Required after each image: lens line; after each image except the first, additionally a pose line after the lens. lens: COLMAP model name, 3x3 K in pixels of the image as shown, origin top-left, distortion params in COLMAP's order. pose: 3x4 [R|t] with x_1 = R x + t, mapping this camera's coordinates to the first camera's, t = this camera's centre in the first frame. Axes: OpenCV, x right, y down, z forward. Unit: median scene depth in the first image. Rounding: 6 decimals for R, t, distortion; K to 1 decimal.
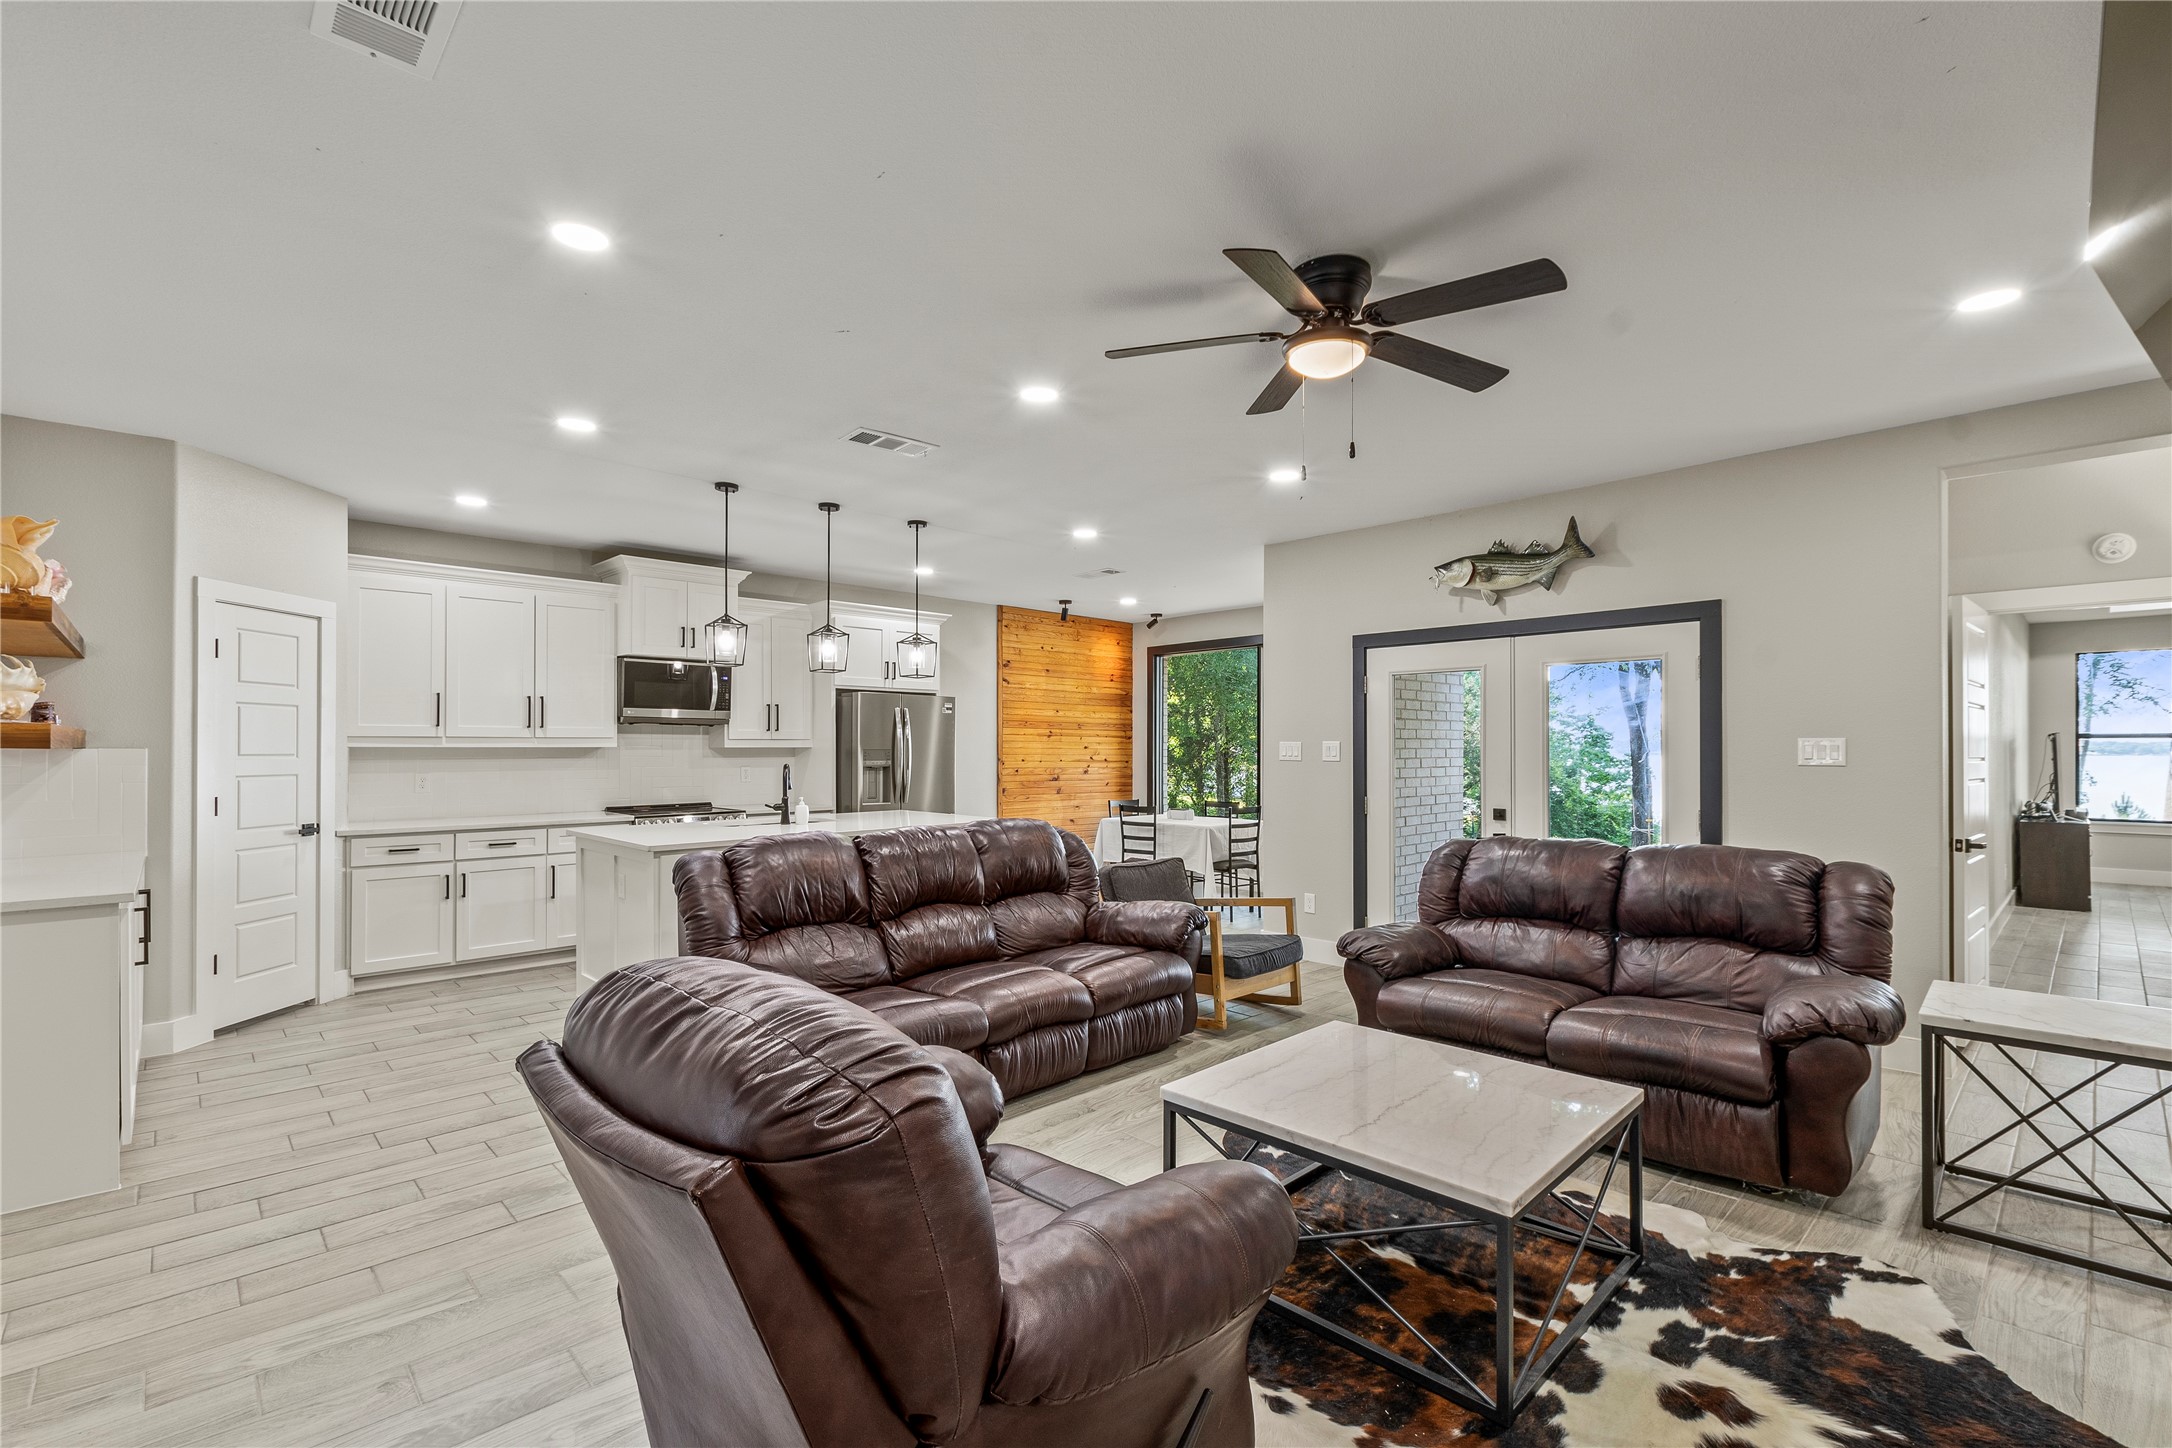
lens RADIAL K [[964.2, 0, 1091.8], [0, 964.2, 748.1], [0, 0, 1]] dist [-0.000724, -0.000049]
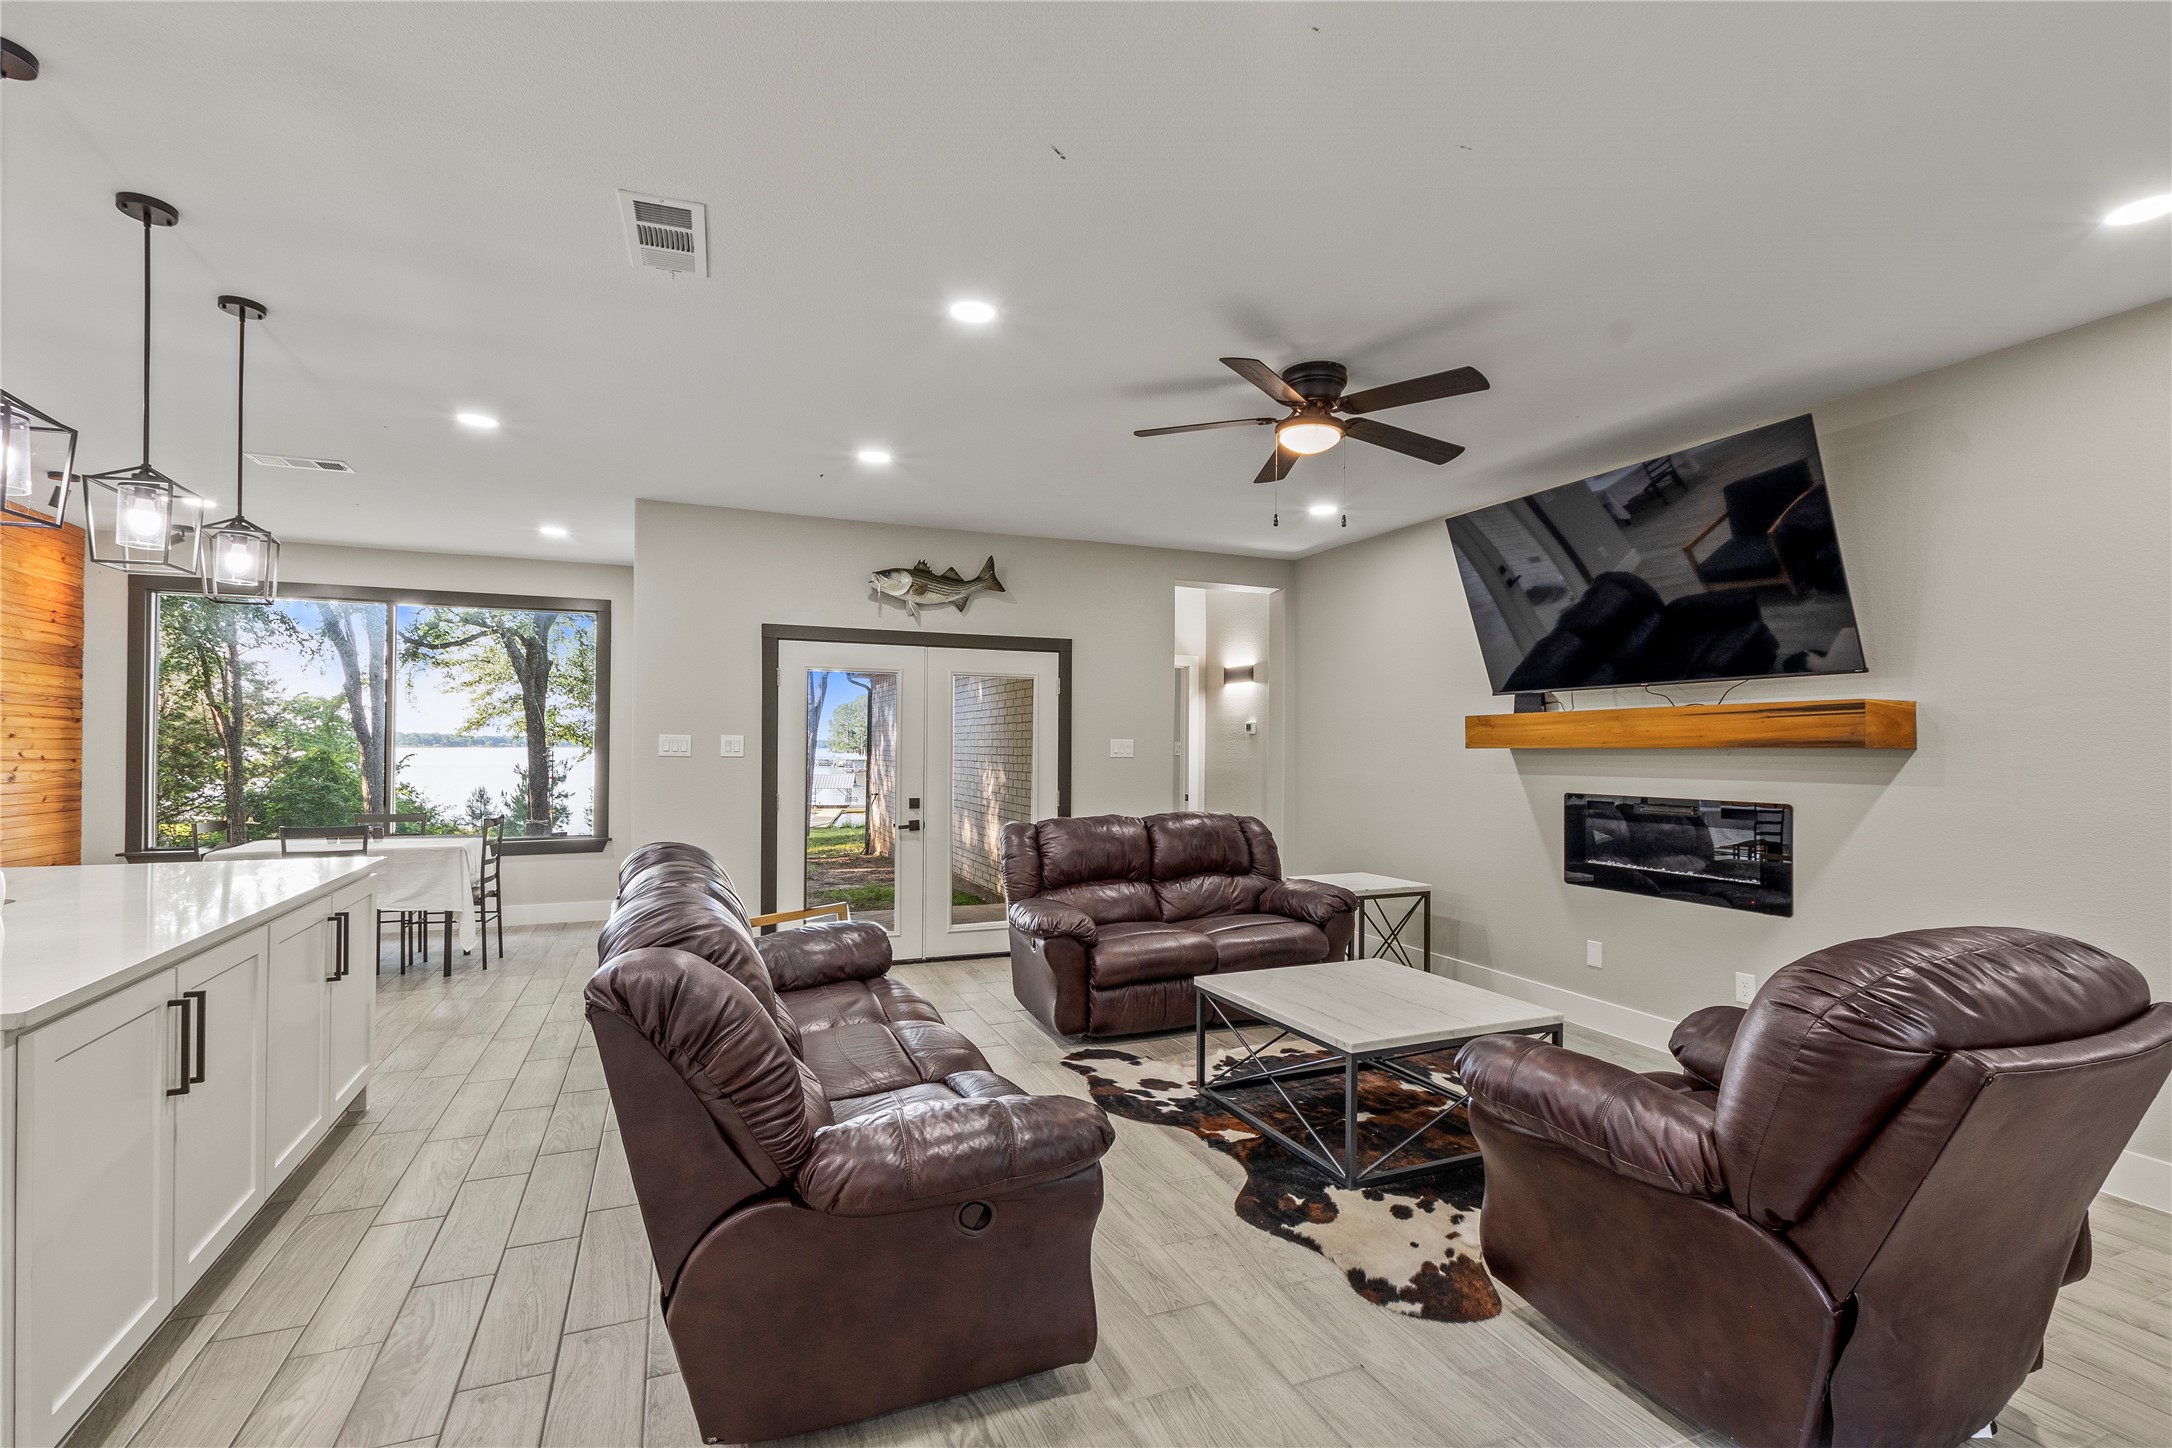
lens RADIAL K [[934.2, 0, 1064.0], [0, 934.2, 746.2], [0, 0, 1]] dist [0.000840, 0.000049]
pose [[0.373563, 0.002709, 0.927601, -0.458834], [-0.008189, 0.999966, 0.000378, 0.000227], [-0.927569, -0.007738, 0.373572, 0.381238]]
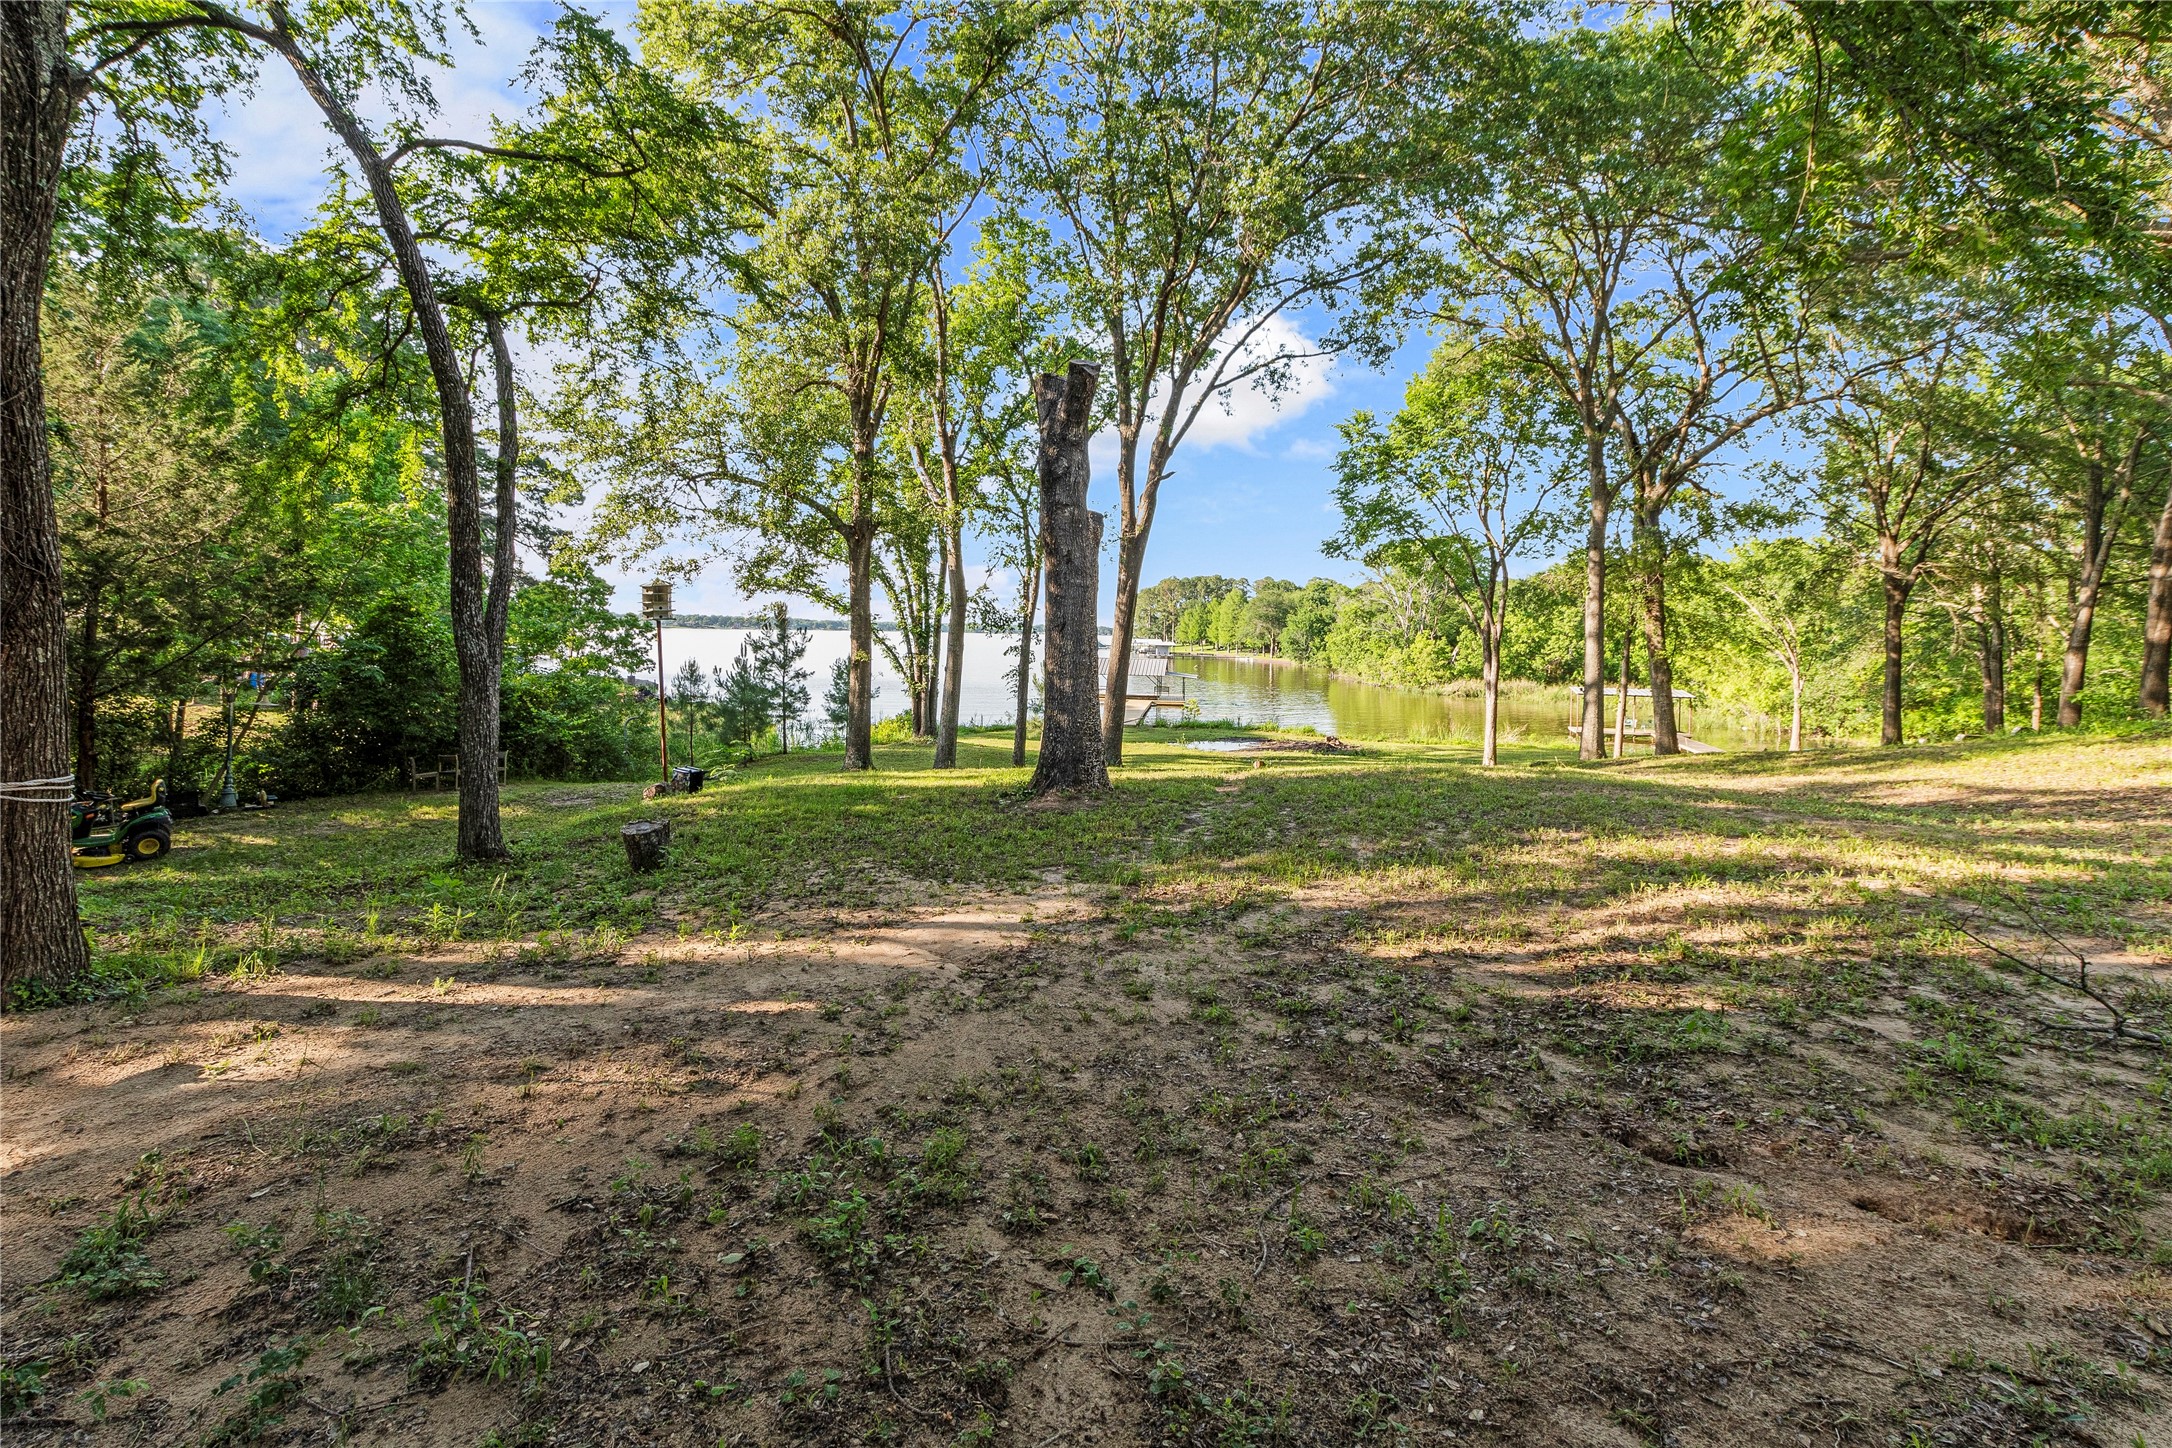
lens RADIAL K [[992.4, 0, 1086.0], [0, 992.4, 724.0], [0, 0, 1]] dist [-0.000258, -0.000021]
pose [[0.624582, -0.060234, 0.778633, 1.810973], [-0.024290, 0.995041, 0.096459, 0.132637], [-0.780581, -0.079160, 0.620022, 2.165802]]
